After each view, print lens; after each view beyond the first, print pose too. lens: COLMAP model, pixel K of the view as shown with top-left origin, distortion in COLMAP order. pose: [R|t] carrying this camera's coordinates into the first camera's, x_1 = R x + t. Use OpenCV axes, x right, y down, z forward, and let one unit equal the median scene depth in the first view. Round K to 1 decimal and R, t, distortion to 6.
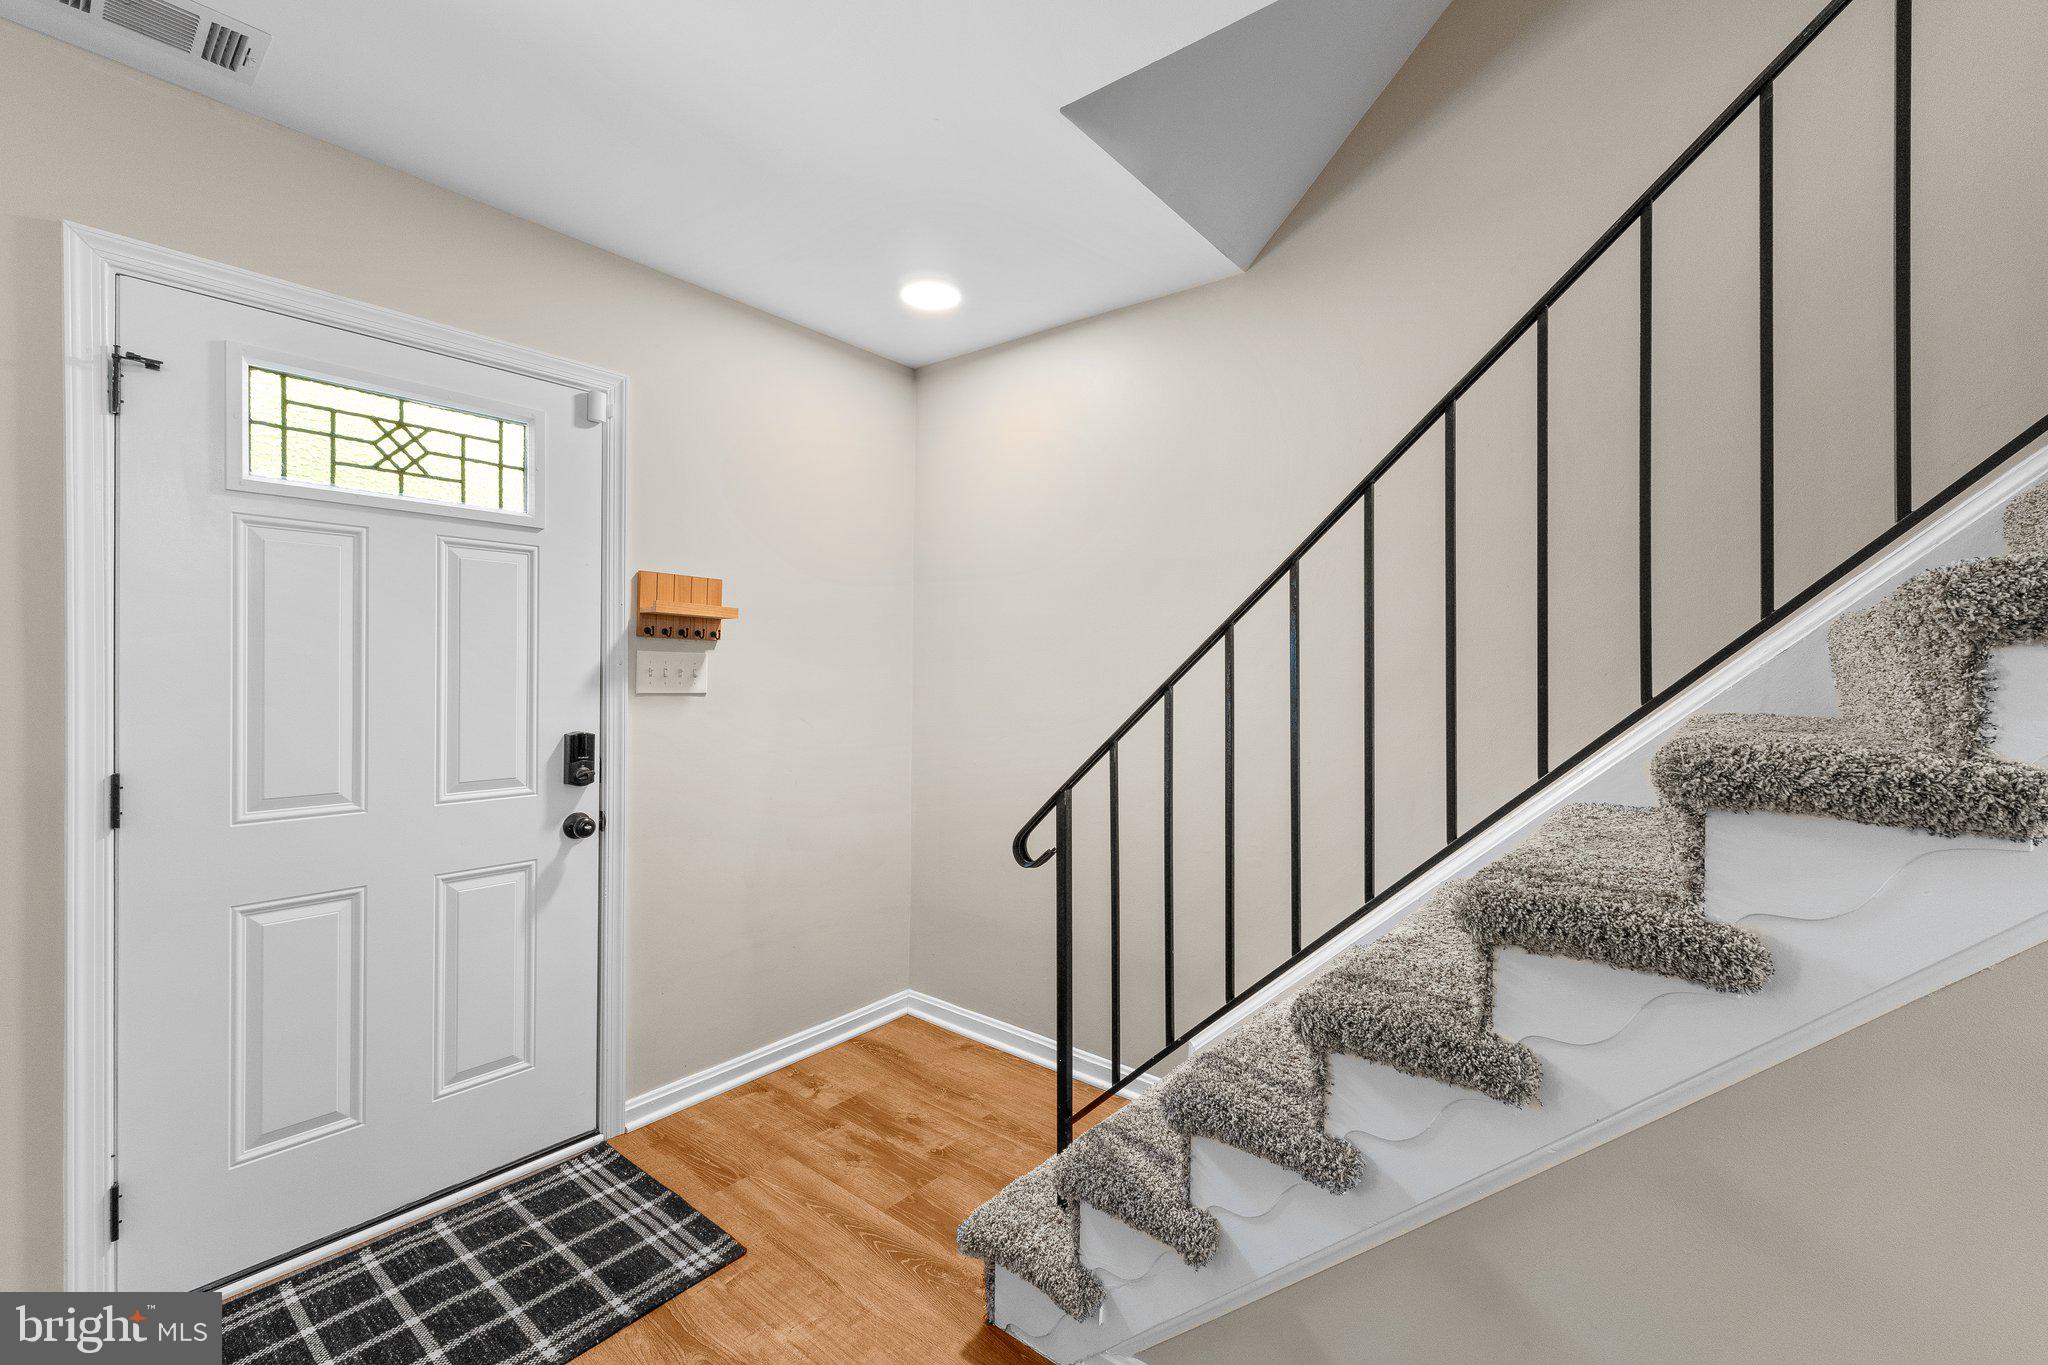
lens RADIAL K [[862.4, 0, 1024.0], [0, 862.4, 682.5], [0, 0, 1]] dist [0.004081, 0.000037]
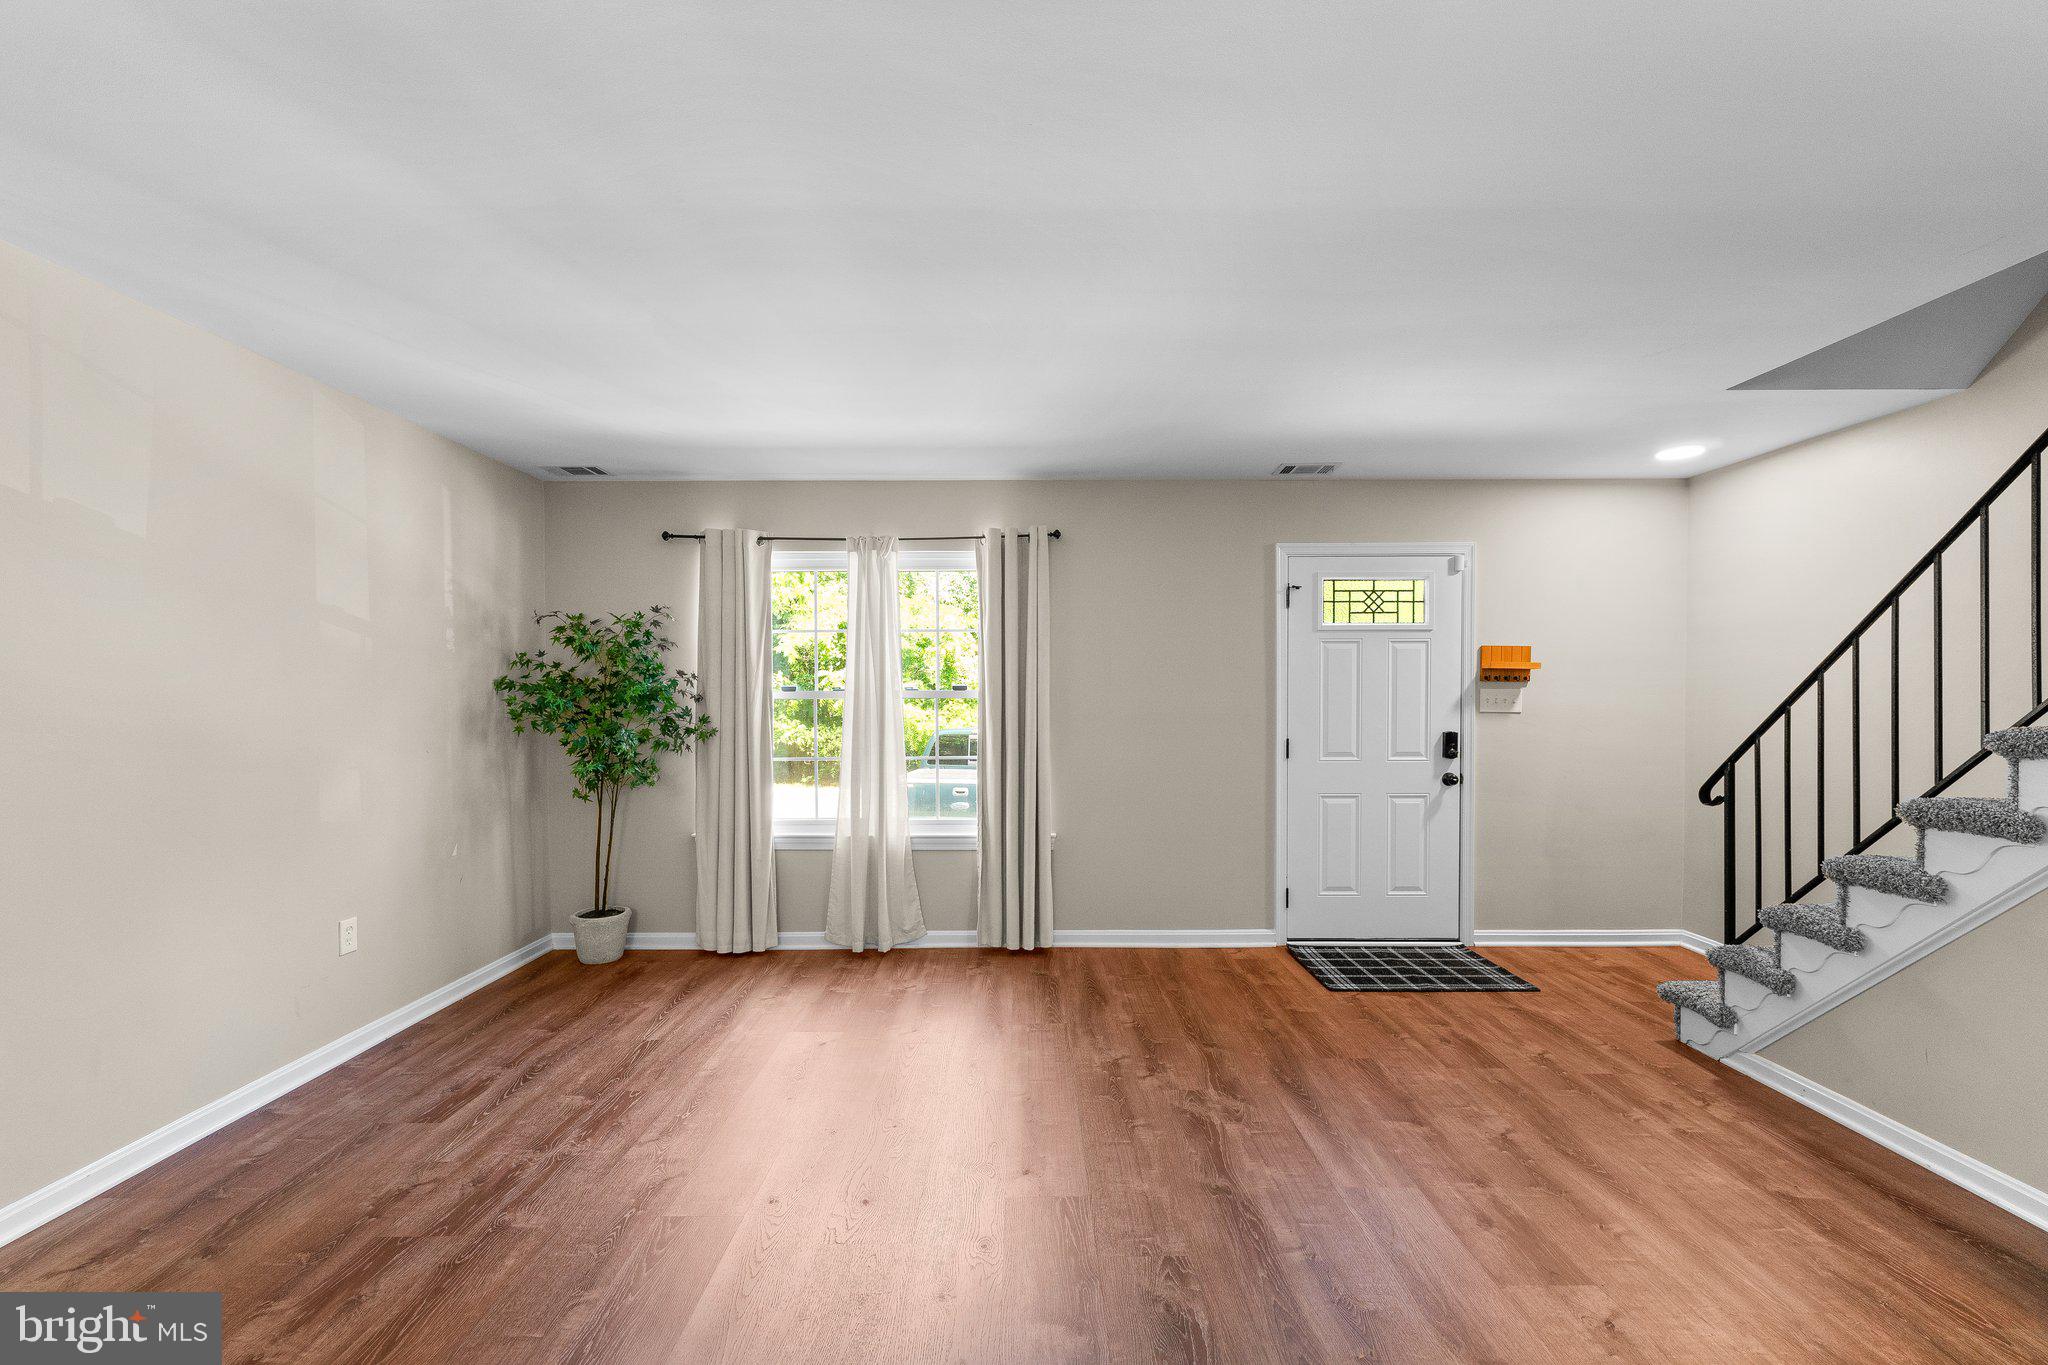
lens RADIAL K [[869.4, 0, 1023.1], [0, 869.4, 706.3], [0, 0, 1]] dist [0.002977, 0.000378]
pose [[0.631209, -0.002874, -0.775607, 0.434804], [-0.004882, 0.999959, -0.007678, 0.022438], [0.775597, 0.008633, 0.631169, -1.073132]]
